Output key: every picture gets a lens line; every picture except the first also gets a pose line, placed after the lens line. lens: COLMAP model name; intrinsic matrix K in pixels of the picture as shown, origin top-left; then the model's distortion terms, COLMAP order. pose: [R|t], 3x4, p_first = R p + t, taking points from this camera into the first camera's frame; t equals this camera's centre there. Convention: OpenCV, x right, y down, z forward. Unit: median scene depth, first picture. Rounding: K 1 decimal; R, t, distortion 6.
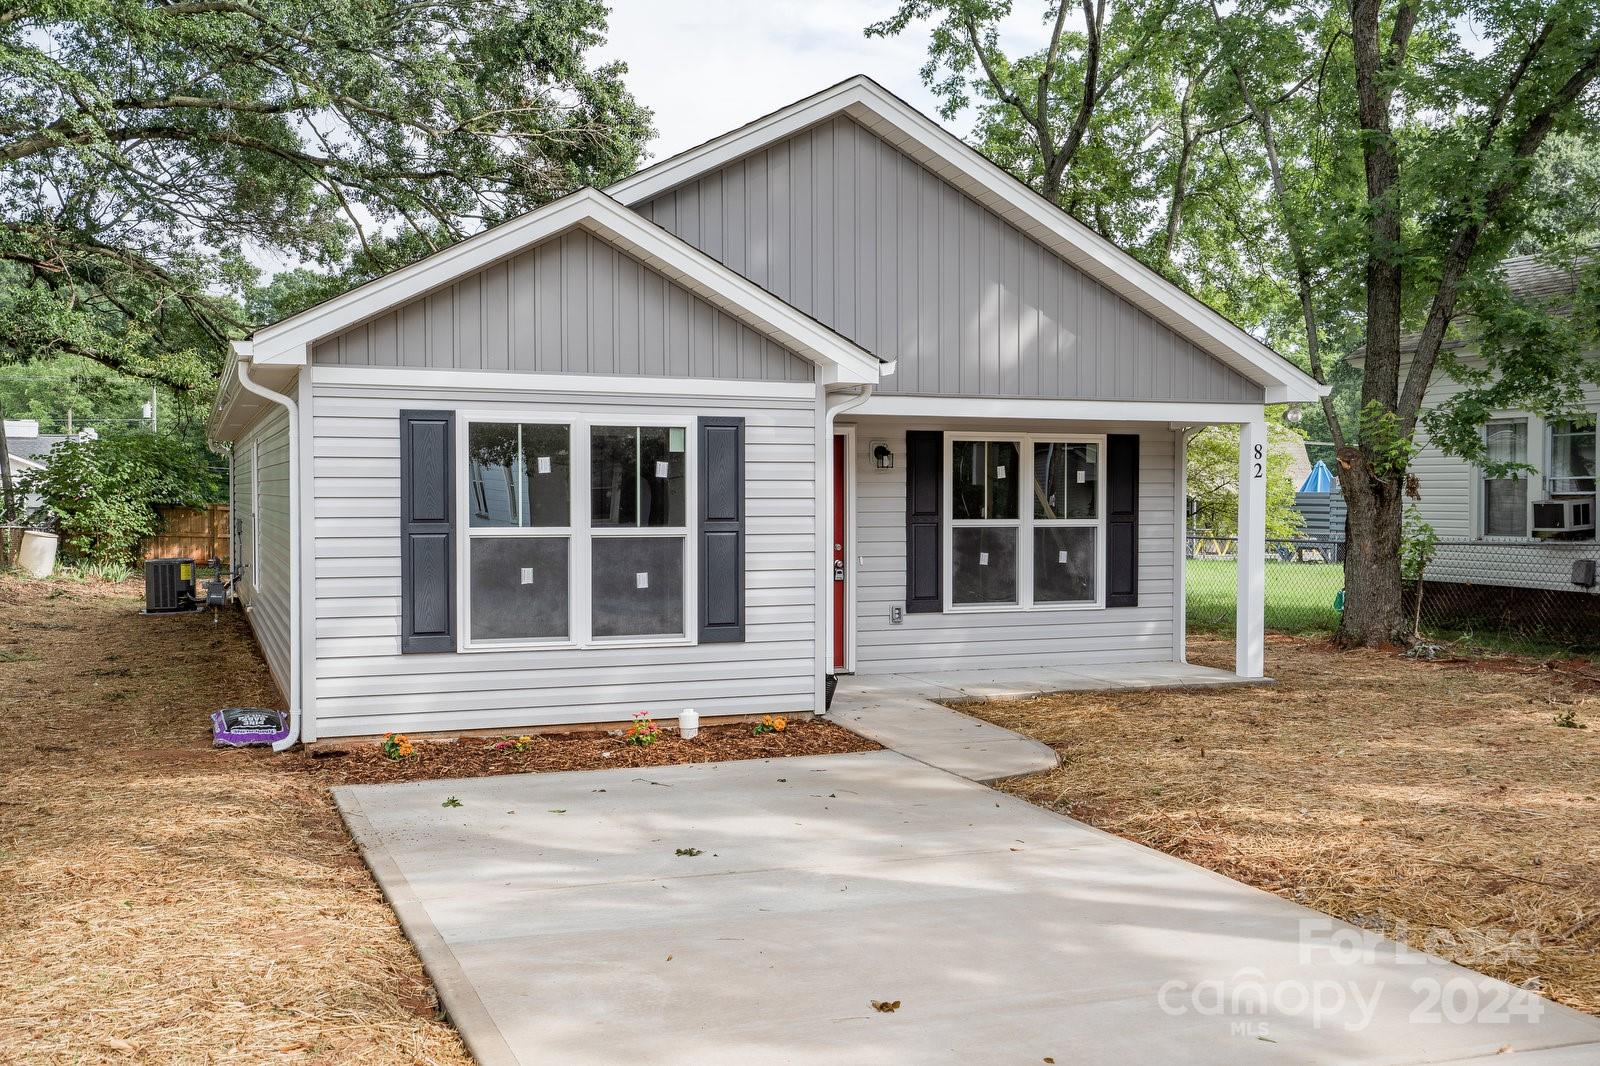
lens RADIAL K [[1522.7, 0, 800.0], [0, 1522.7, 533.0], [0, 0, 1]] dist [0.061829, -0.001530]
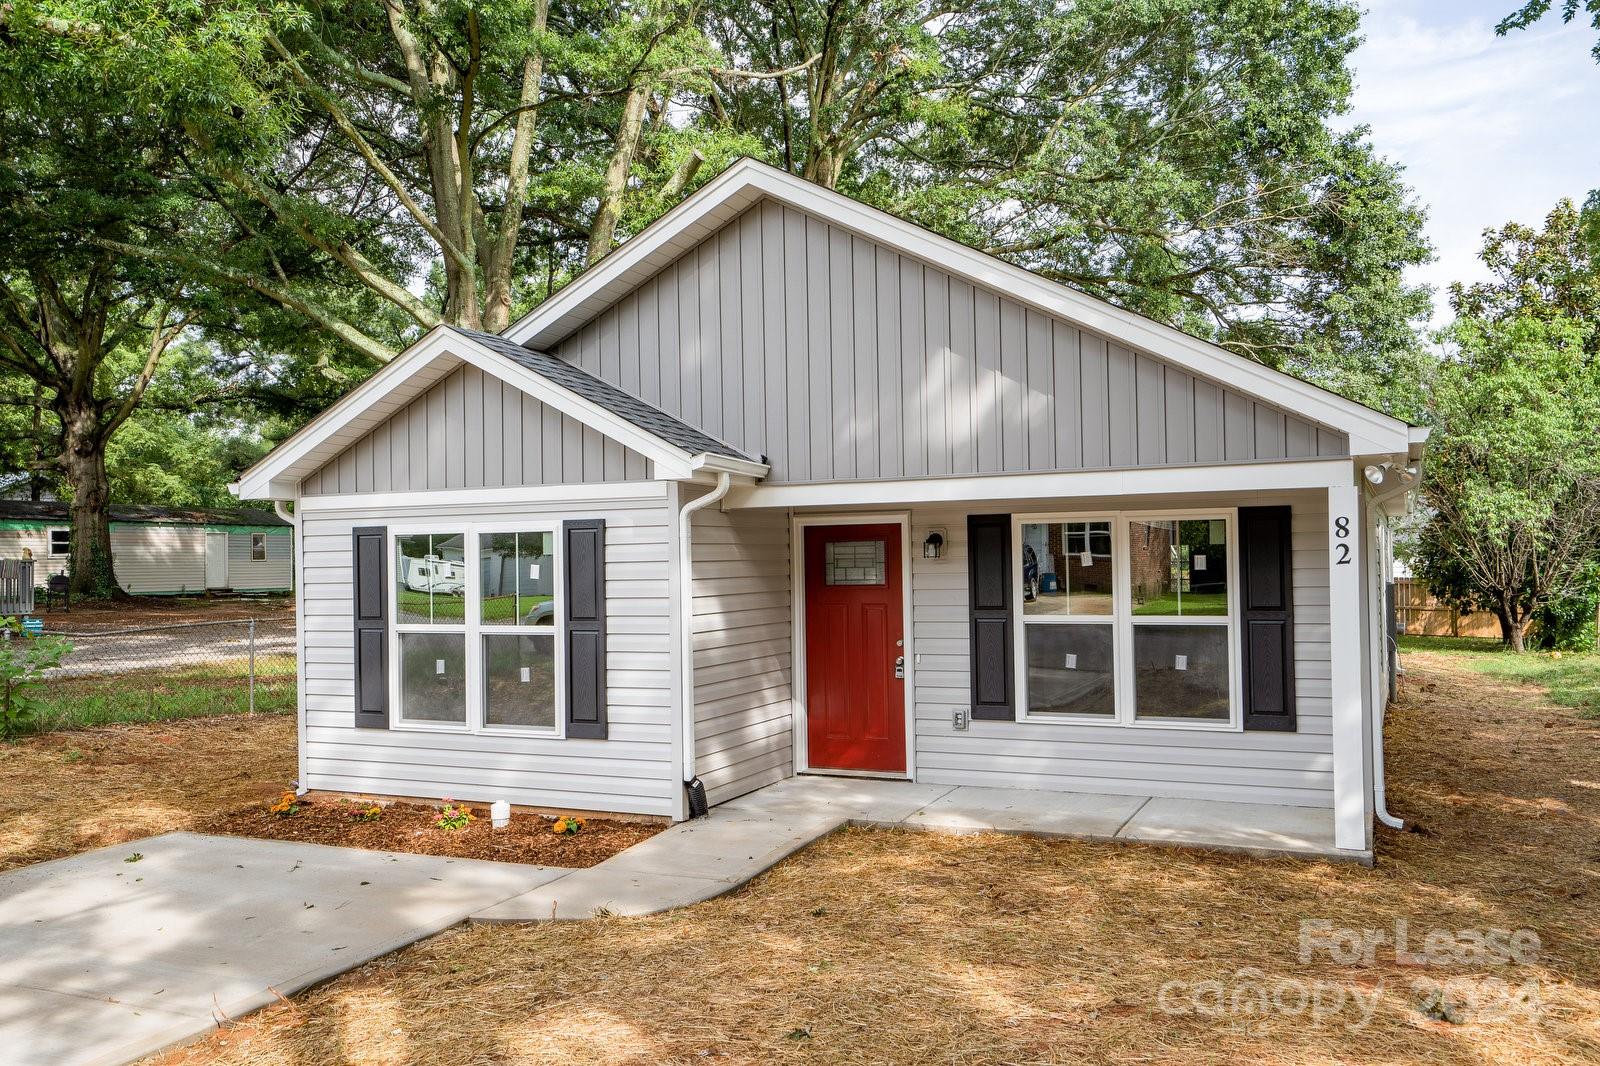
lens RADIAL K [[1324.3, 0, 800.0], [0, 1324.3, 533.0], [0, 0, 1]] dist [0.033363, -0.000644]
pose [[0.694498, -0.029958, -0.718870, 0.694952], [-0.001934, 0.999051, -0.043502, -0.027899], [0.719492, 0.031602, 0.693782, 0.474031]]
